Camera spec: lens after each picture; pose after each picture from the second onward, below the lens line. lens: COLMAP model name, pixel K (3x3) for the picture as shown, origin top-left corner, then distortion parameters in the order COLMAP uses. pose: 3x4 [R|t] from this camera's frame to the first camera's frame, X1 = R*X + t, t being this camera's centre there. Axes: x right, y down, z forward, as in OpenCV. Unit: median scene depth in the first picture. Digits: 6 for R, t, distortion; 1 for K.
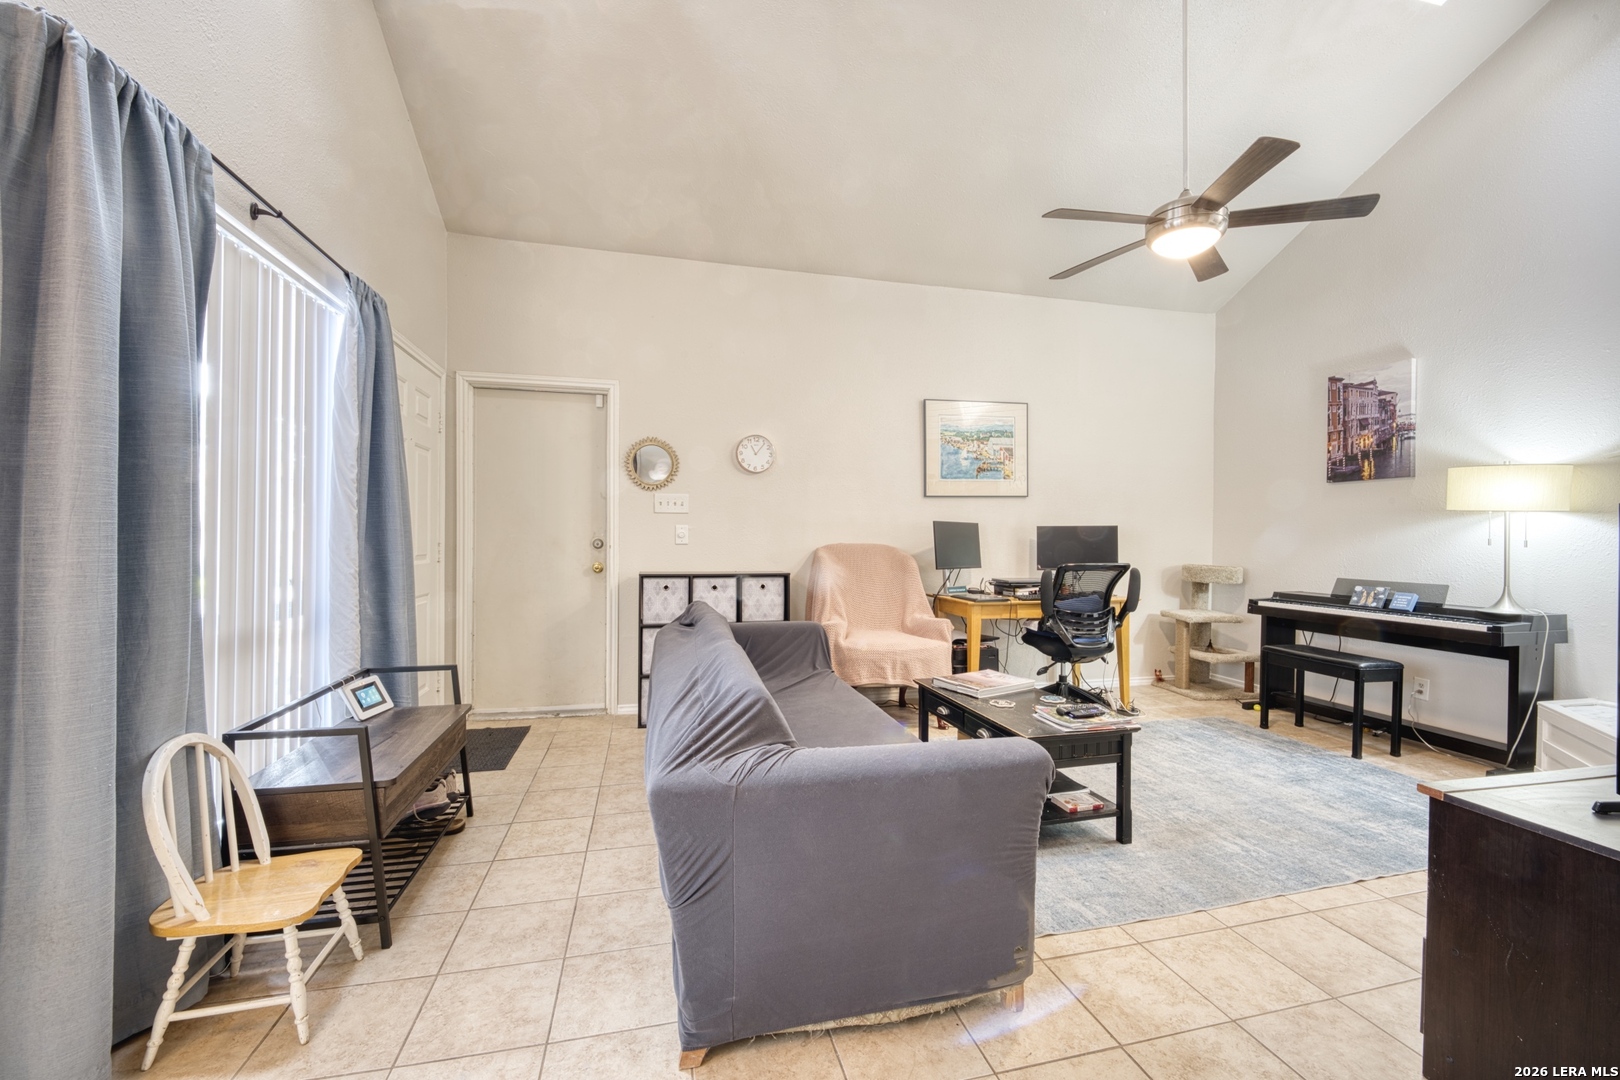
lens RADIAL K [[655.3, 0, 811.2], [0, 655.3, 537.6], [0, 0, 1]] dist [-0.007023, -0.001096]
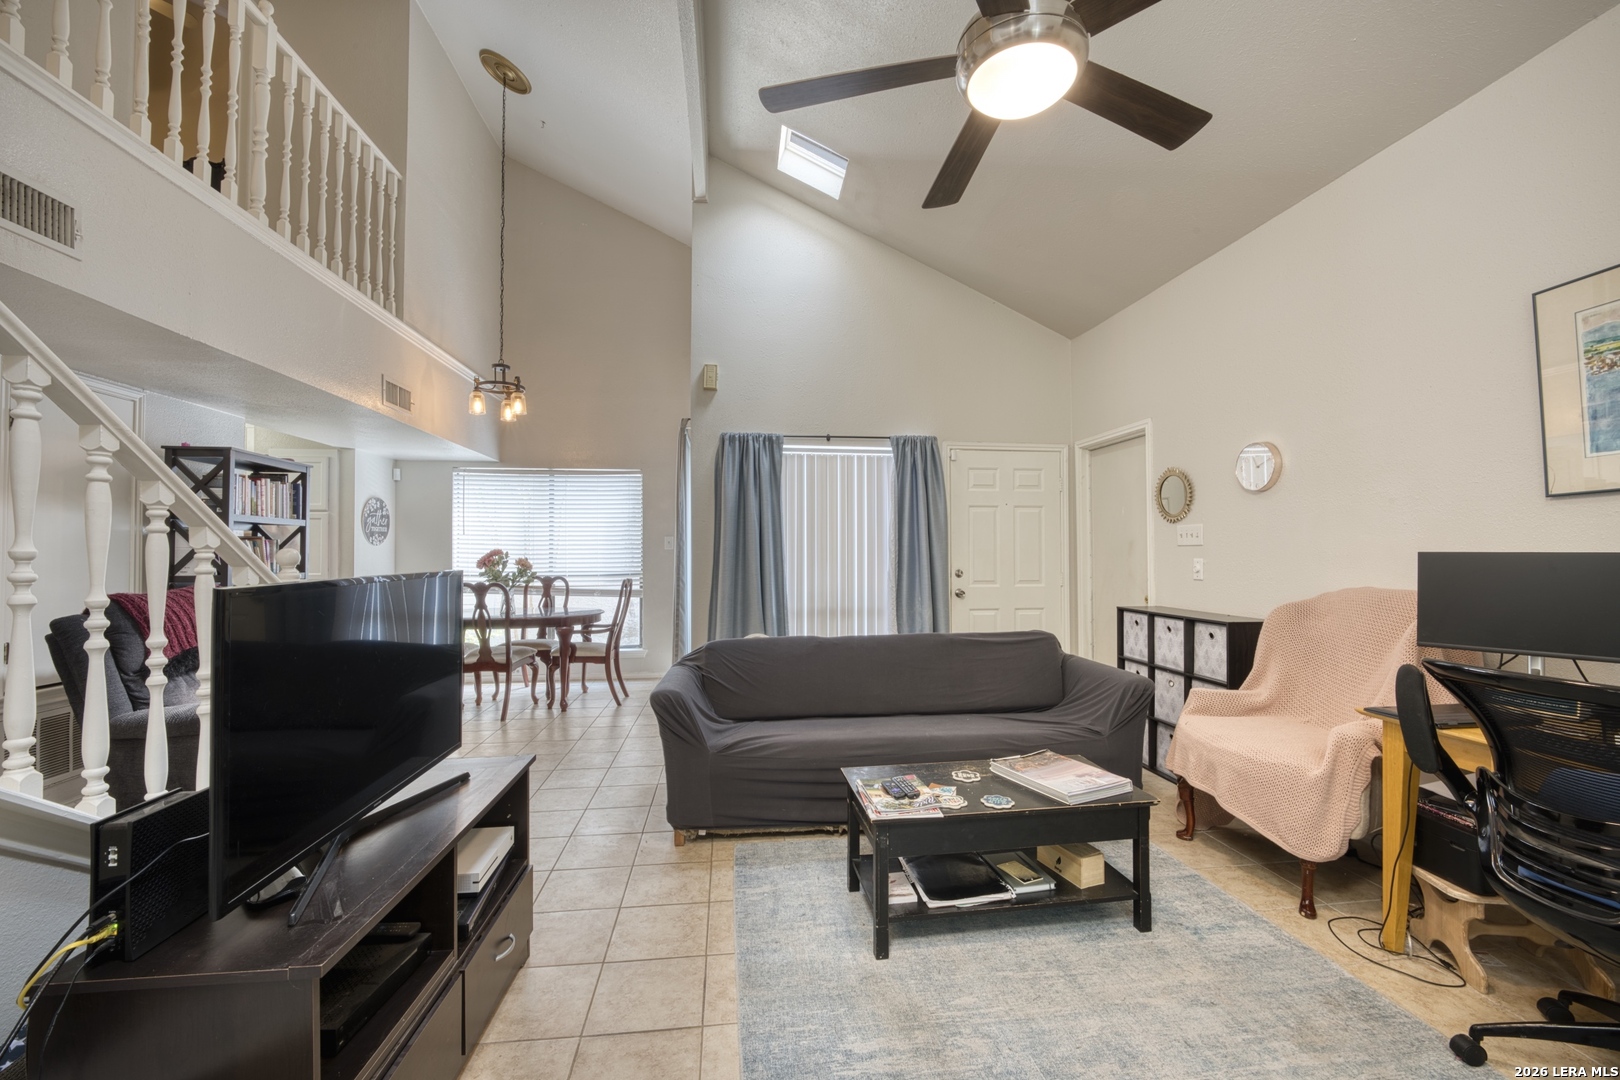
lens RADIAL K [[655.3, 0, 817.4], [0, 655.3, 542.0], [0, 0, 1]] dist [-0.007023, -0.001096]
pose [[-0.115642, -0.021902, -0.993049, 0.793892], [0.002790, 0.999746, -0.022374, -0.024510], [0.993287, -0.005358, -0.115551, 0.611278]]
